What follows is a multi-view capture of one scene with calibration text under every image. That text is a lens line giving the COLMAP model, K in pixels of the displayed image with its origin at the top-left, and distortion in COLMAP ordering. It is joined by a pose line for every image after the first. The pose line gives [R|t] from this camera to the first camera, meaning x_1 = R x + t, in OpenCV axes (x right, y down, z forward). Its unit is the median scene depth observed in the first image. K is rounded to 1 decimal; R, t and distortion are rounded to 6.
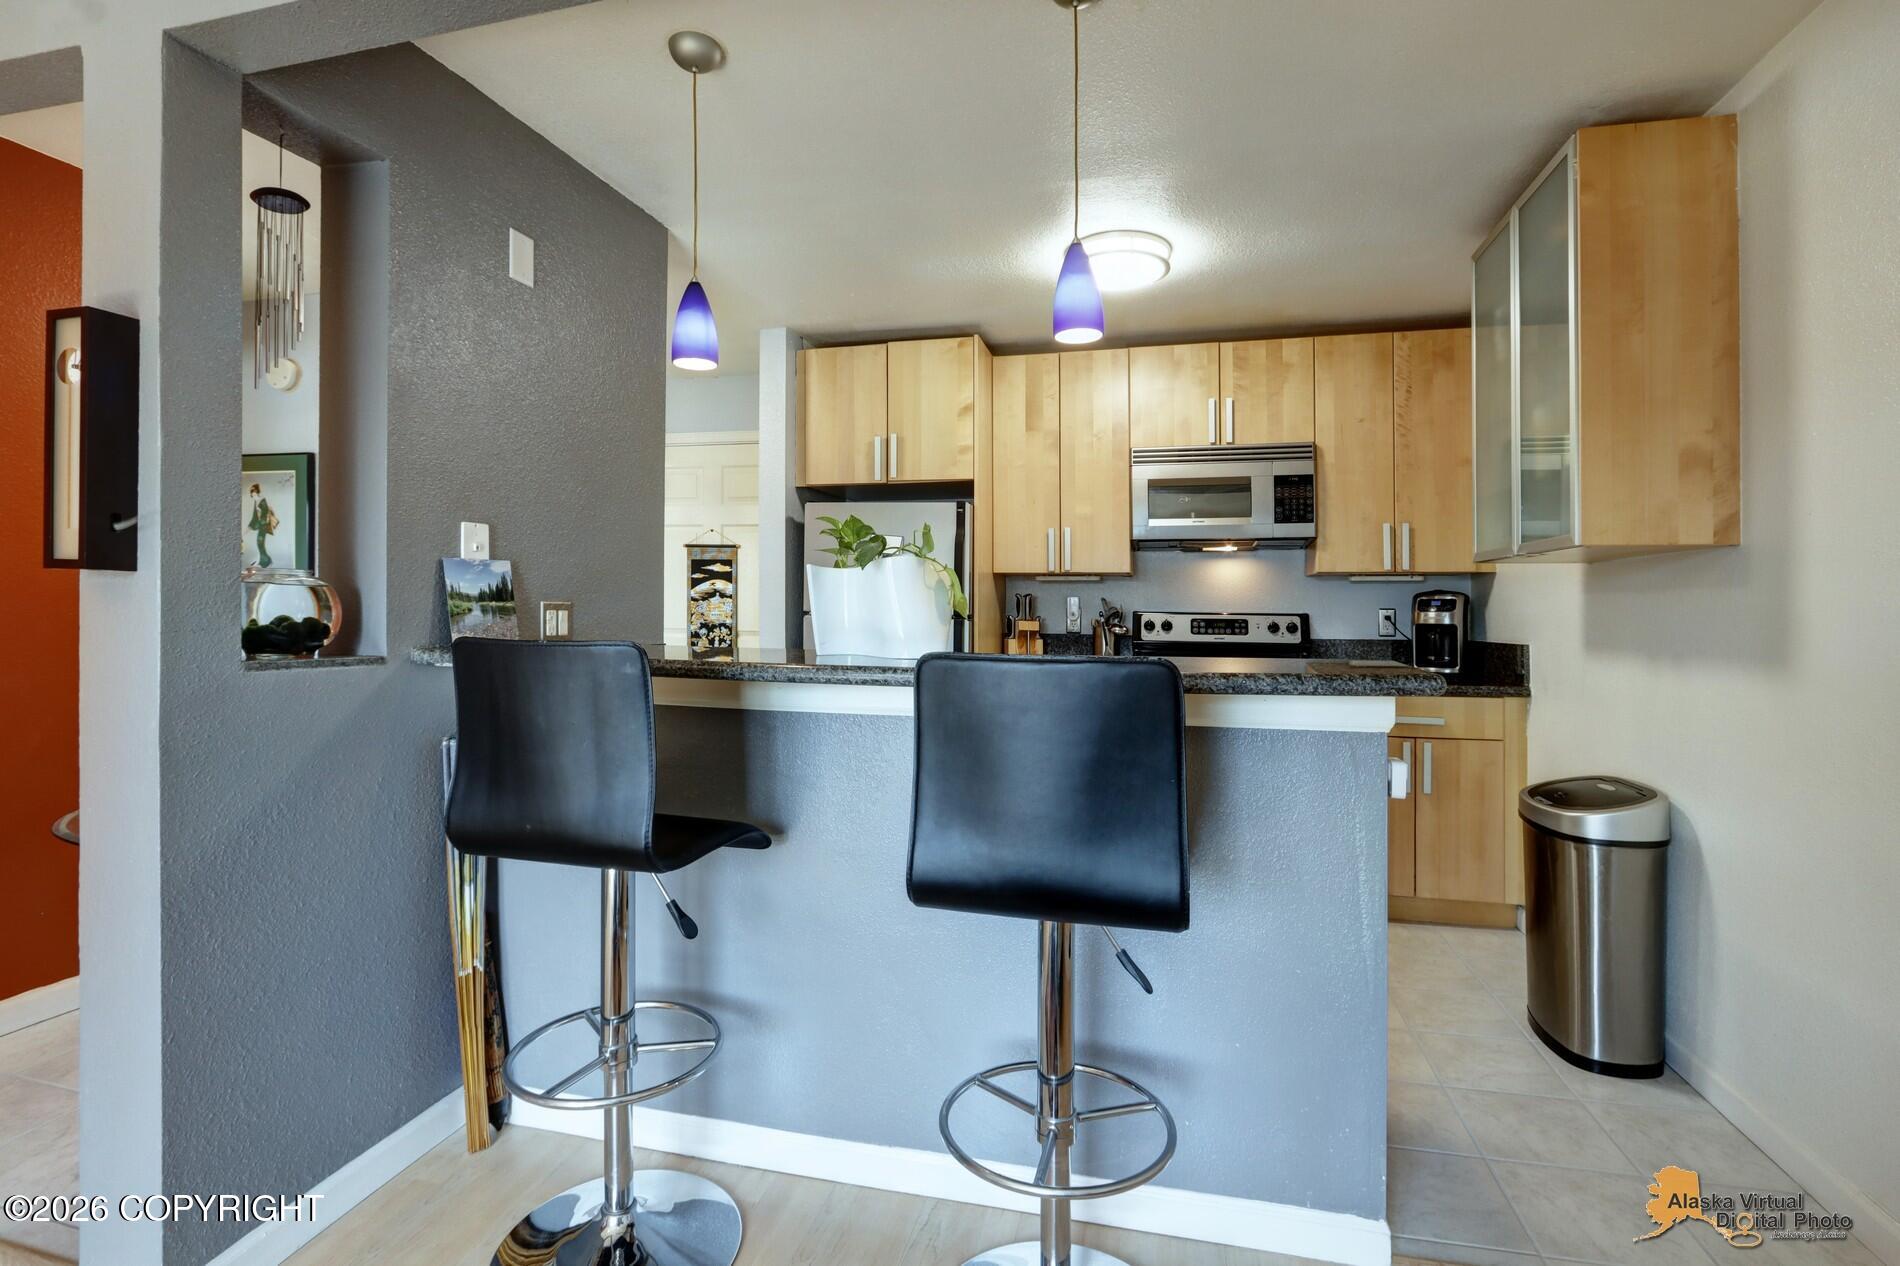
lens RADIAL K [[881.6, 0, 938.0], [0, 881.6, 607.6], [0, 0, 1]] dist [-0.012395, -0.000355]
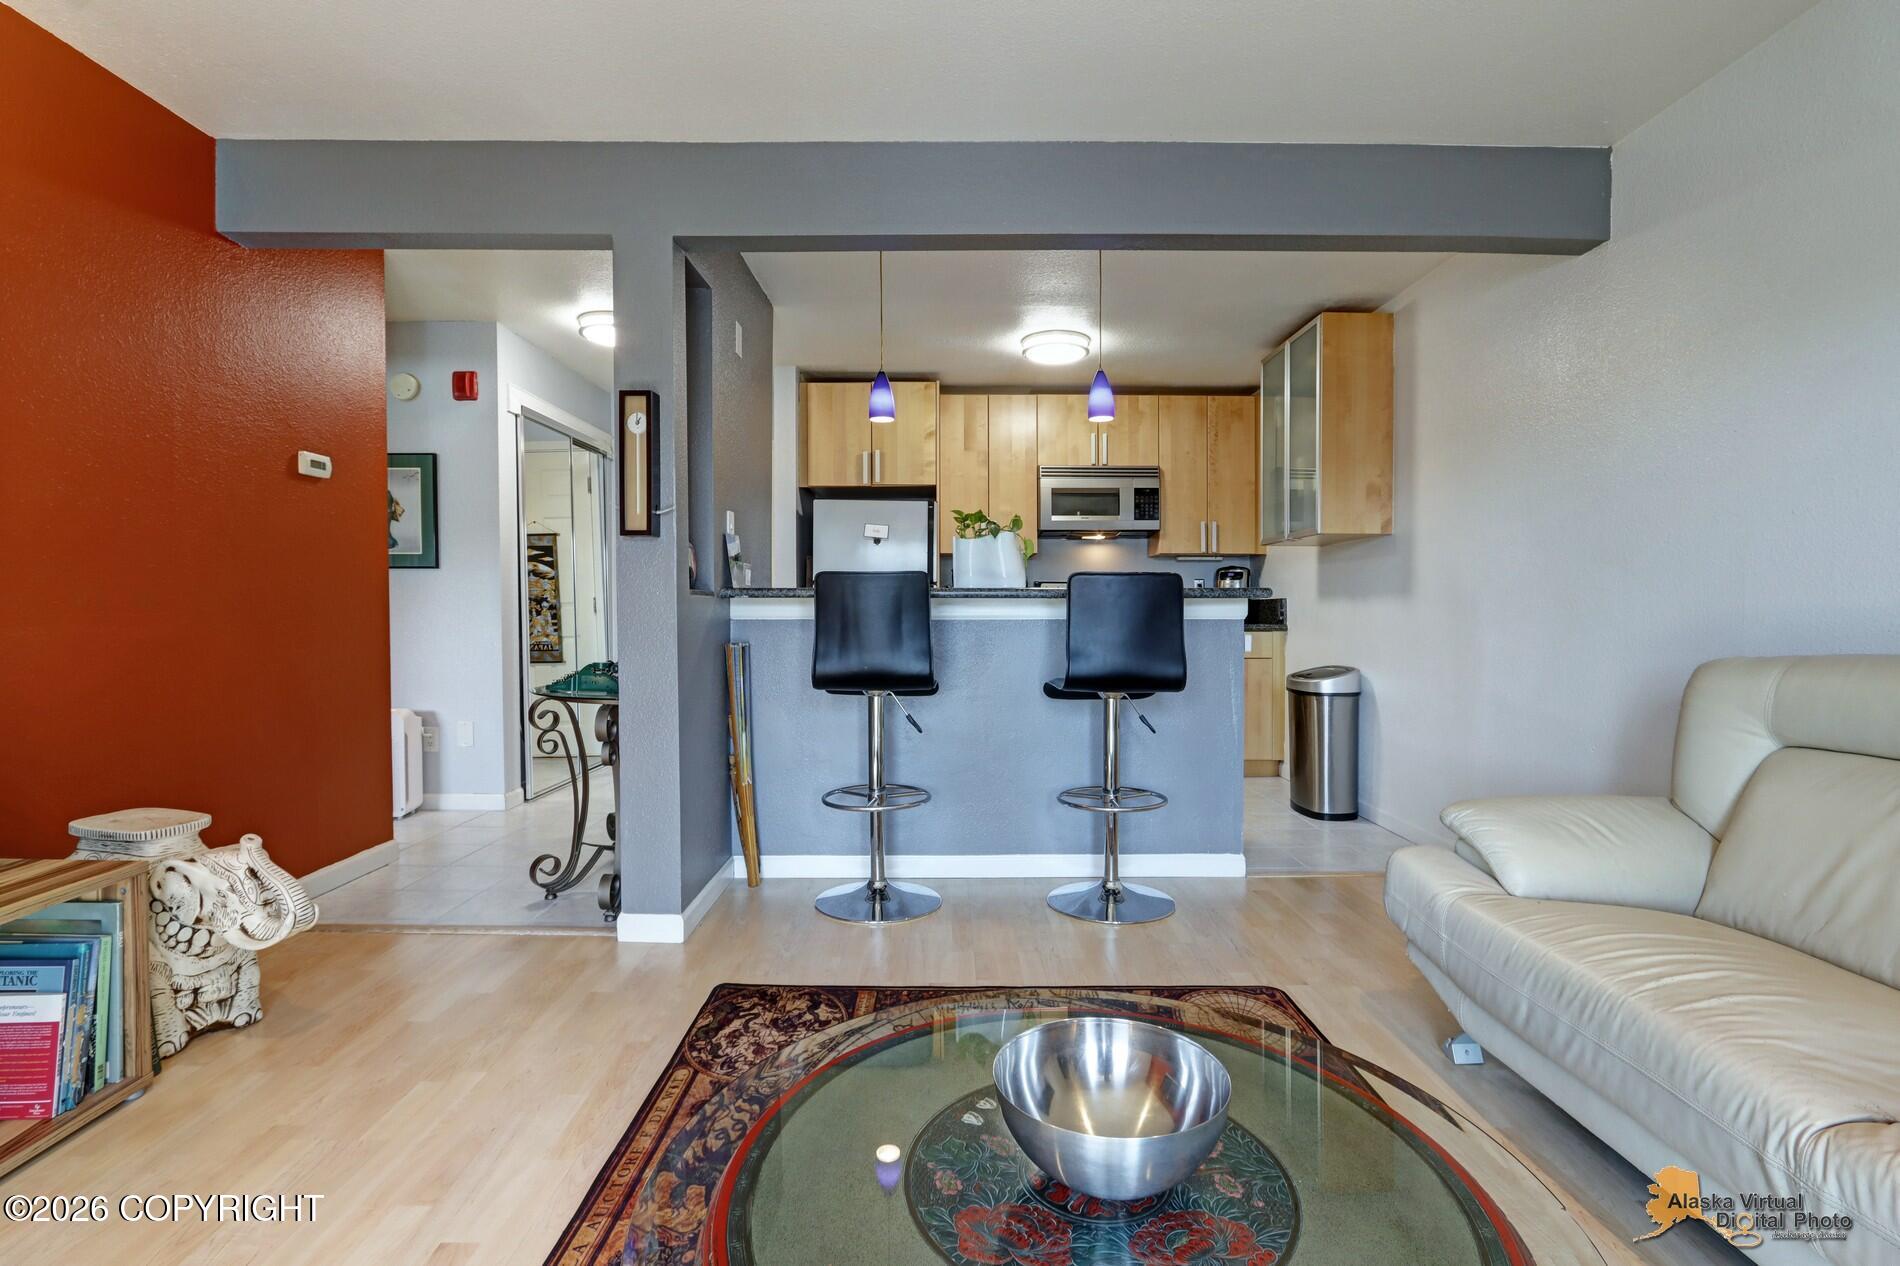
lens RADIAL K [[896.4, 0, 950.0], [0, 896.4, 633.0], [0, 0, 1]] dist [-0.000774, -0.000151]
pose [[0.965057, -0.015179, 0.261601, -0.310436], [0.007027, 0.999461, 0.032070, 0.042675], [-0.261947, -0.029111, 0.964643, -0.375940]]
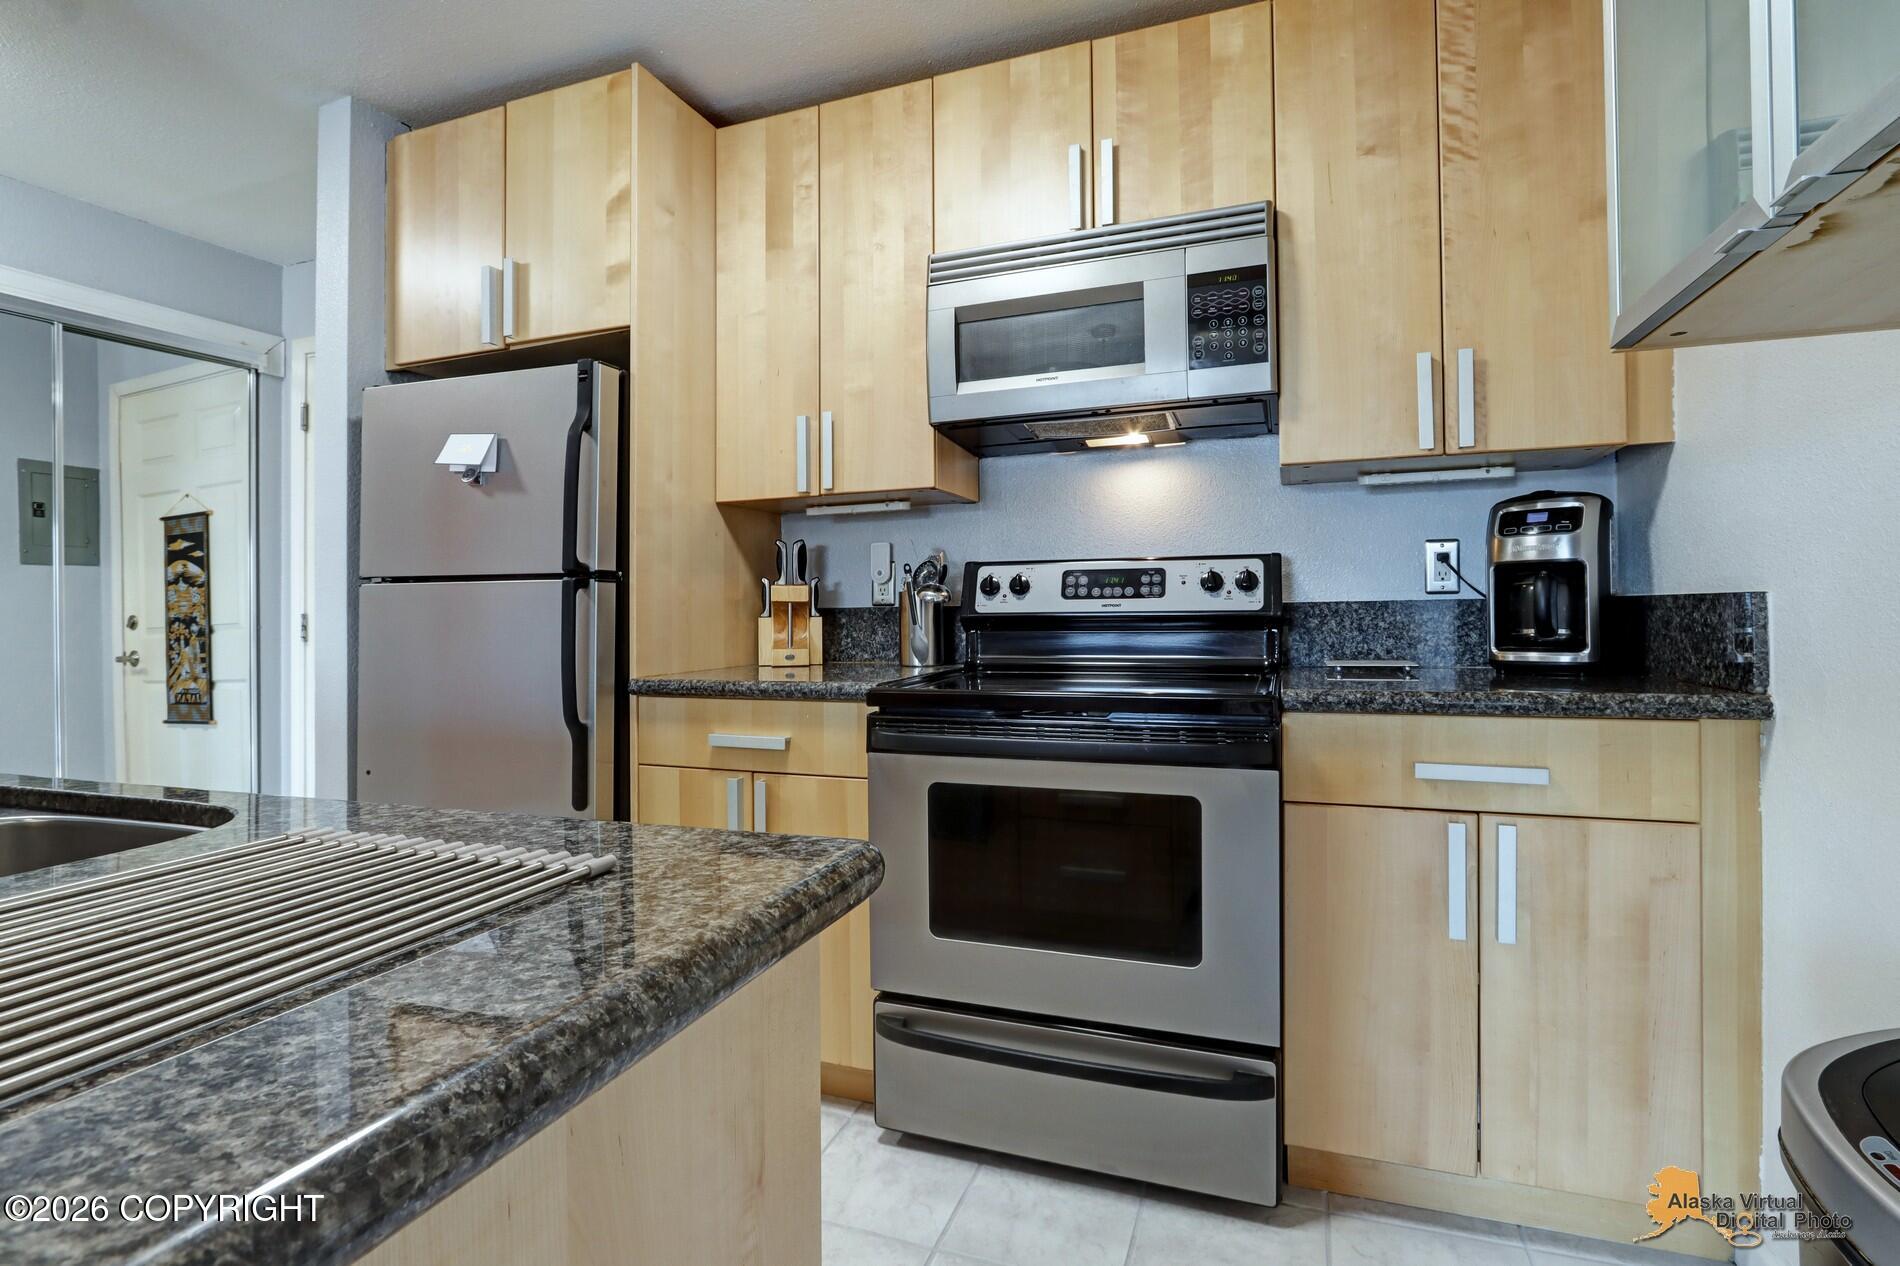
lens RADIAL K [[861.3, 0, 950.0], [0, 861.3, 633.0], [0, 0, 1]] dist [-0.027034, -0.000200]
pose [[0.991043, -0.017270, -0.132422, 0.308060], [0.020121, 0.999593, 0.020217, 0.041374], [0.132019, -0.022700, 0.990987, 0.495812]]
